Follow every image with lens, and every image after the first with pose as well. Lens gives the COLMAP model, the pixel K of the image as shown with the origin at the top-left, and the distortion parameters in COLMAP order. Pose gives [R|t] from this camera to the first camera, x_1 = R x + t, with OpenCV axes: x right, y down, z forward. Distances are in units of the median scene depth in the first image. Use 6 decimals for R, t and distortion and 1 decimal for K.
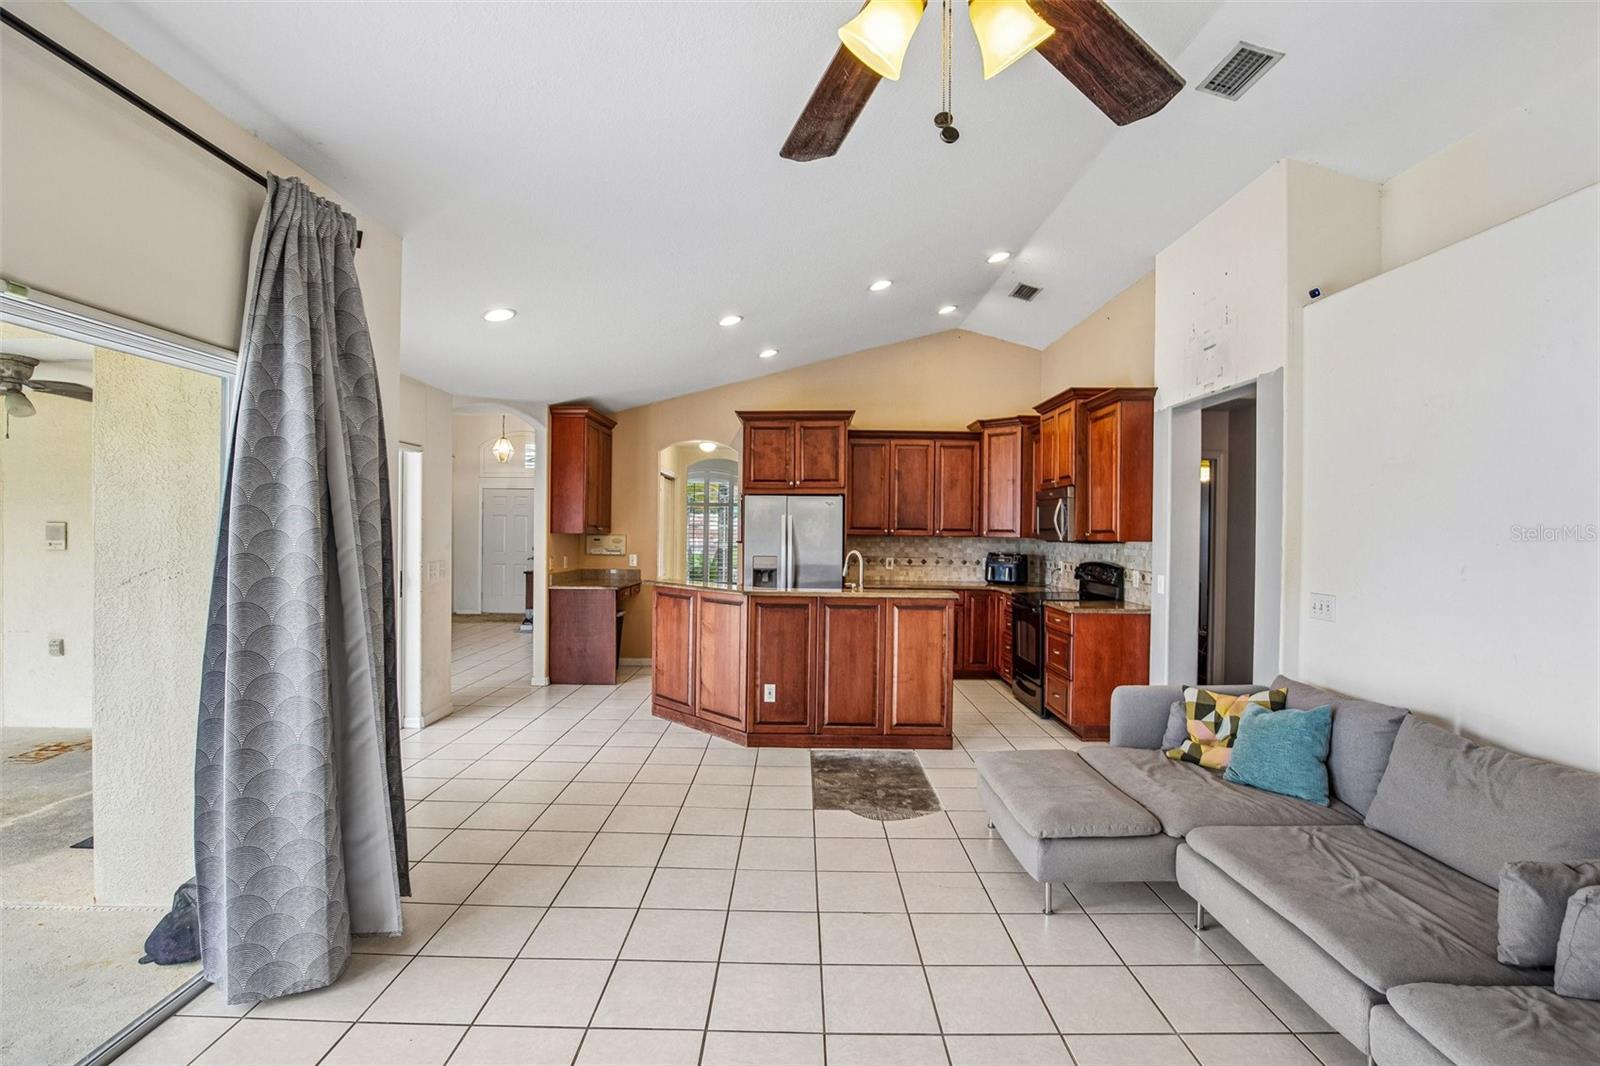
lens RADIAL K [[743.1, 0, 799.5], [0, 743.1, 528.0], [0, 0, 1]] dist [-0.016310, 0.000835]
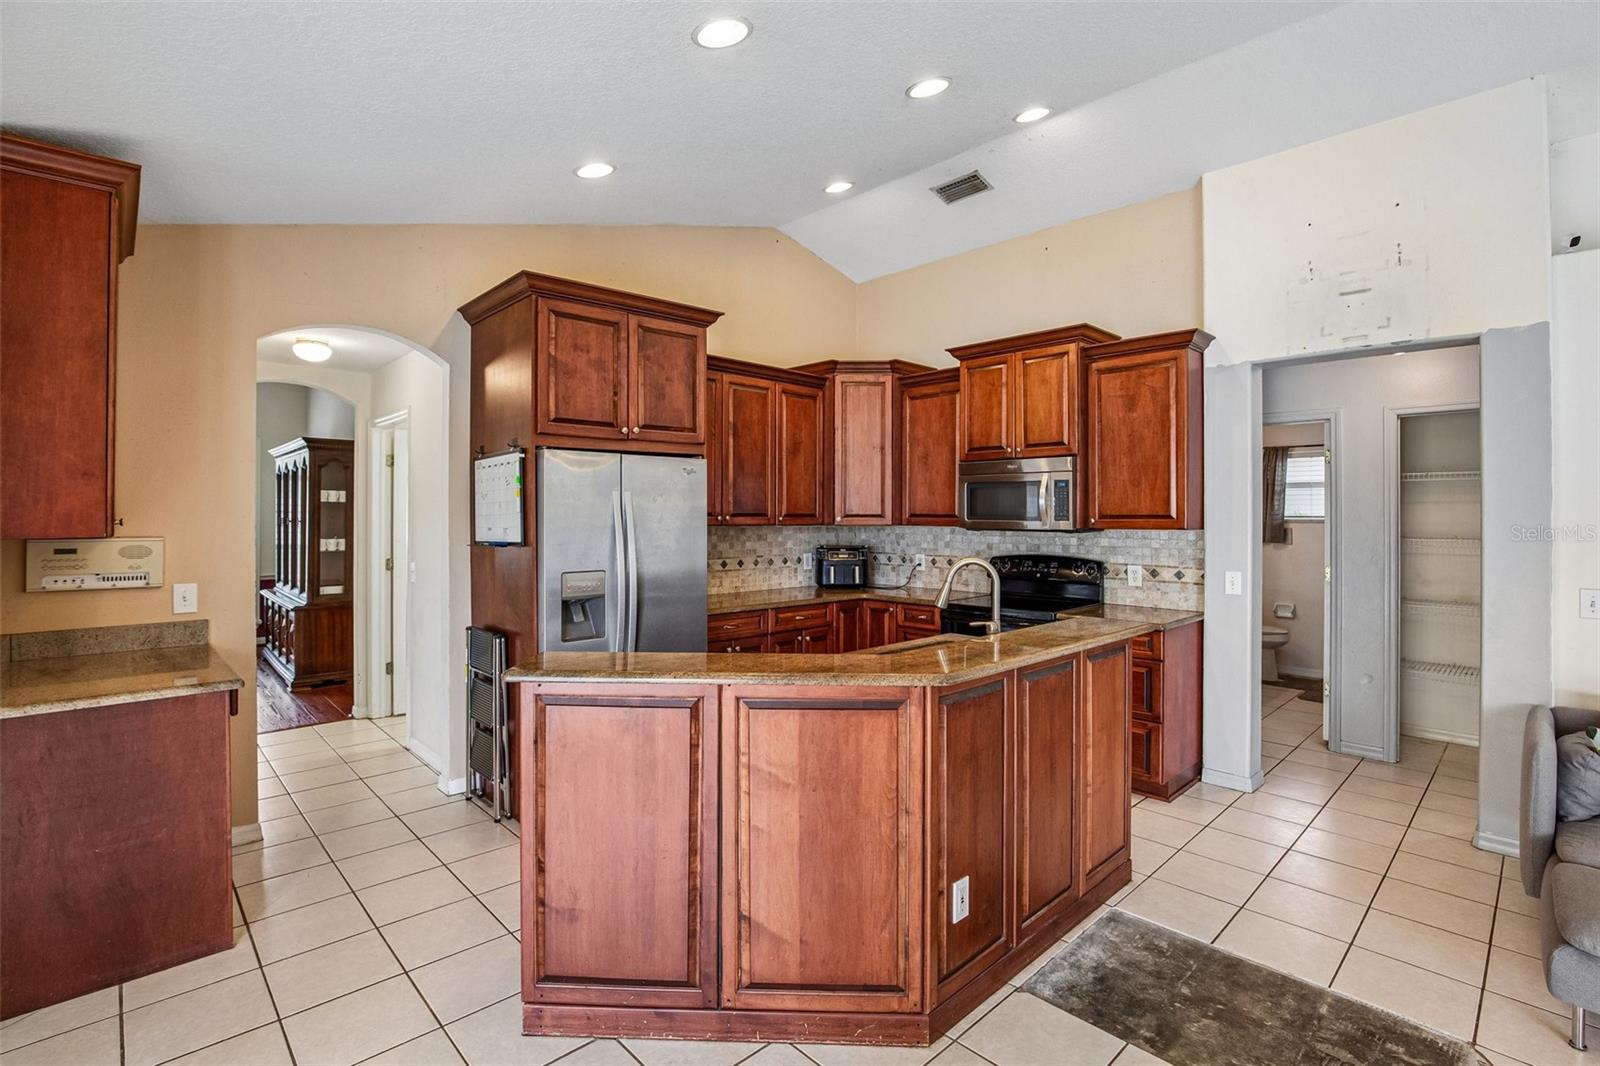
lens RADIAL K [[747.3, 0, 802.1], [0, 747.3, 509.6], [0, 0, 1]] dist [-0.025257, 0.000725]
pose [[0.719662, -0.004762, 0.694308, -0.287464], [0.003812, 0.999989, 0.002907, -0.005029], [-0.694314, 0.000555, 0.719672, 0.532541]]
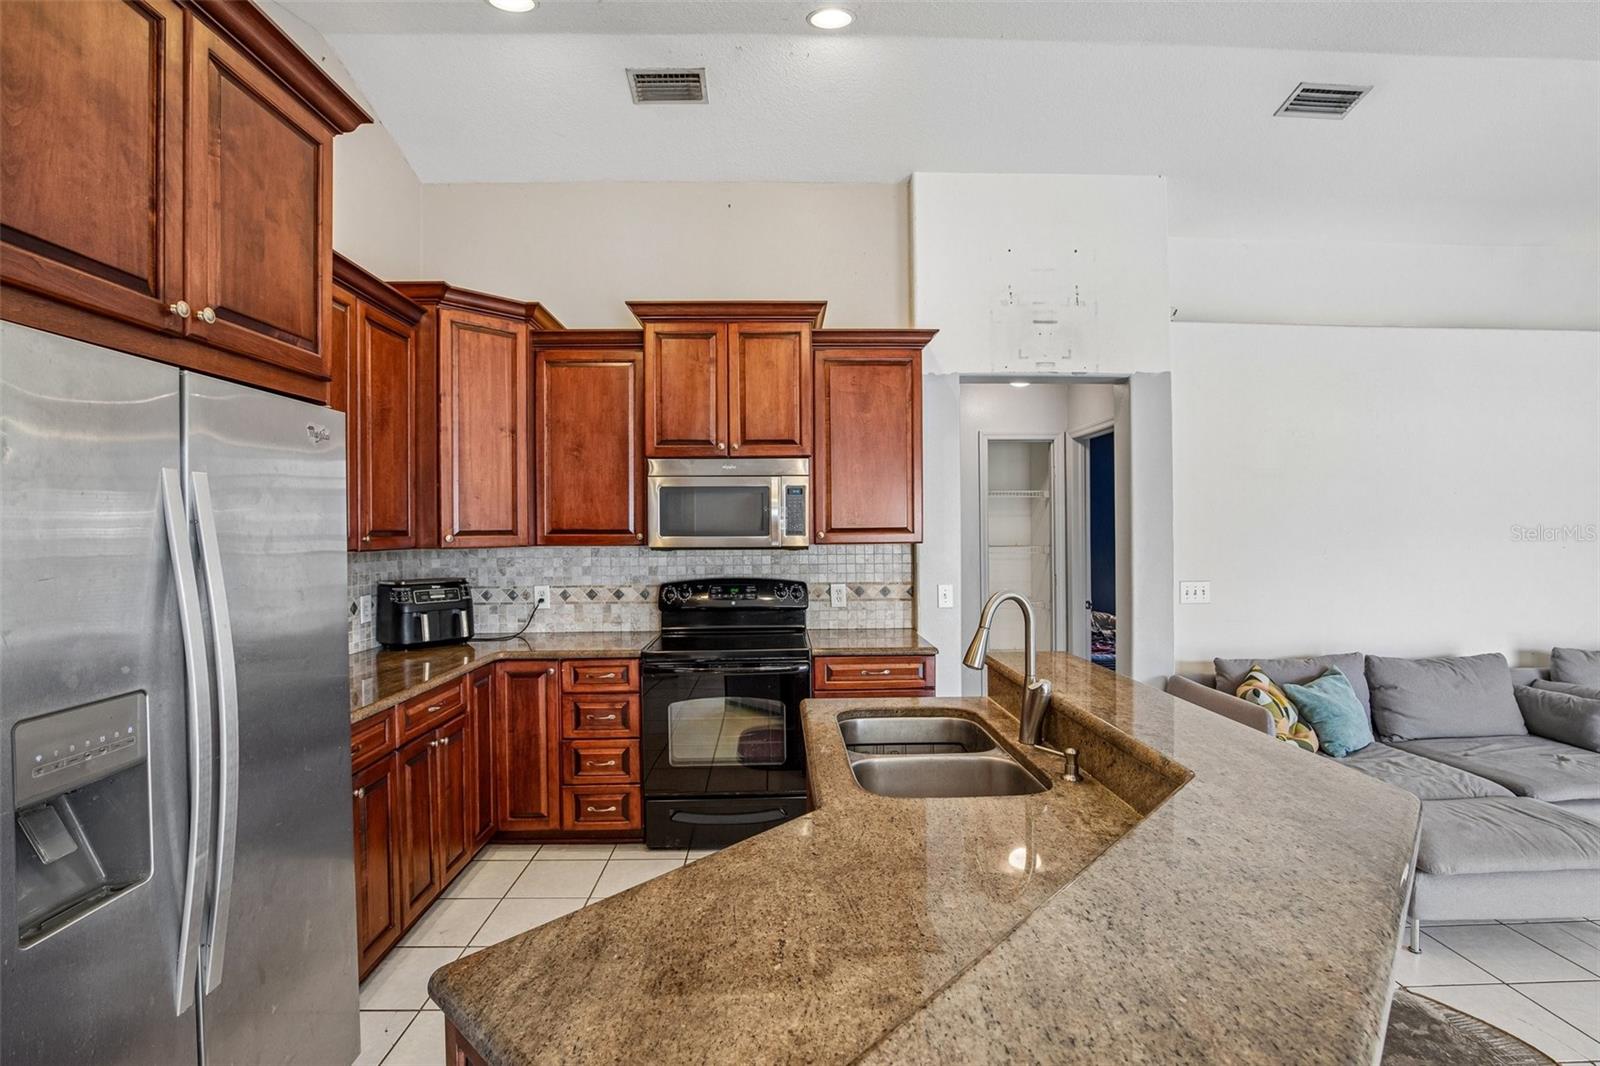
lens RADIAL K [[743.1, 0, 799.5], [0, 743.1, 528.0], [0, 0, 1]] dist [-0.016310, 0.000835]
pose [[-0.026871, -0.007150, 0.999613, -0.212689], [0.004896, 0.999961, 0.007284, -0.001862], [-0.999627, 0.005090, -0.026835, 0.839338]]
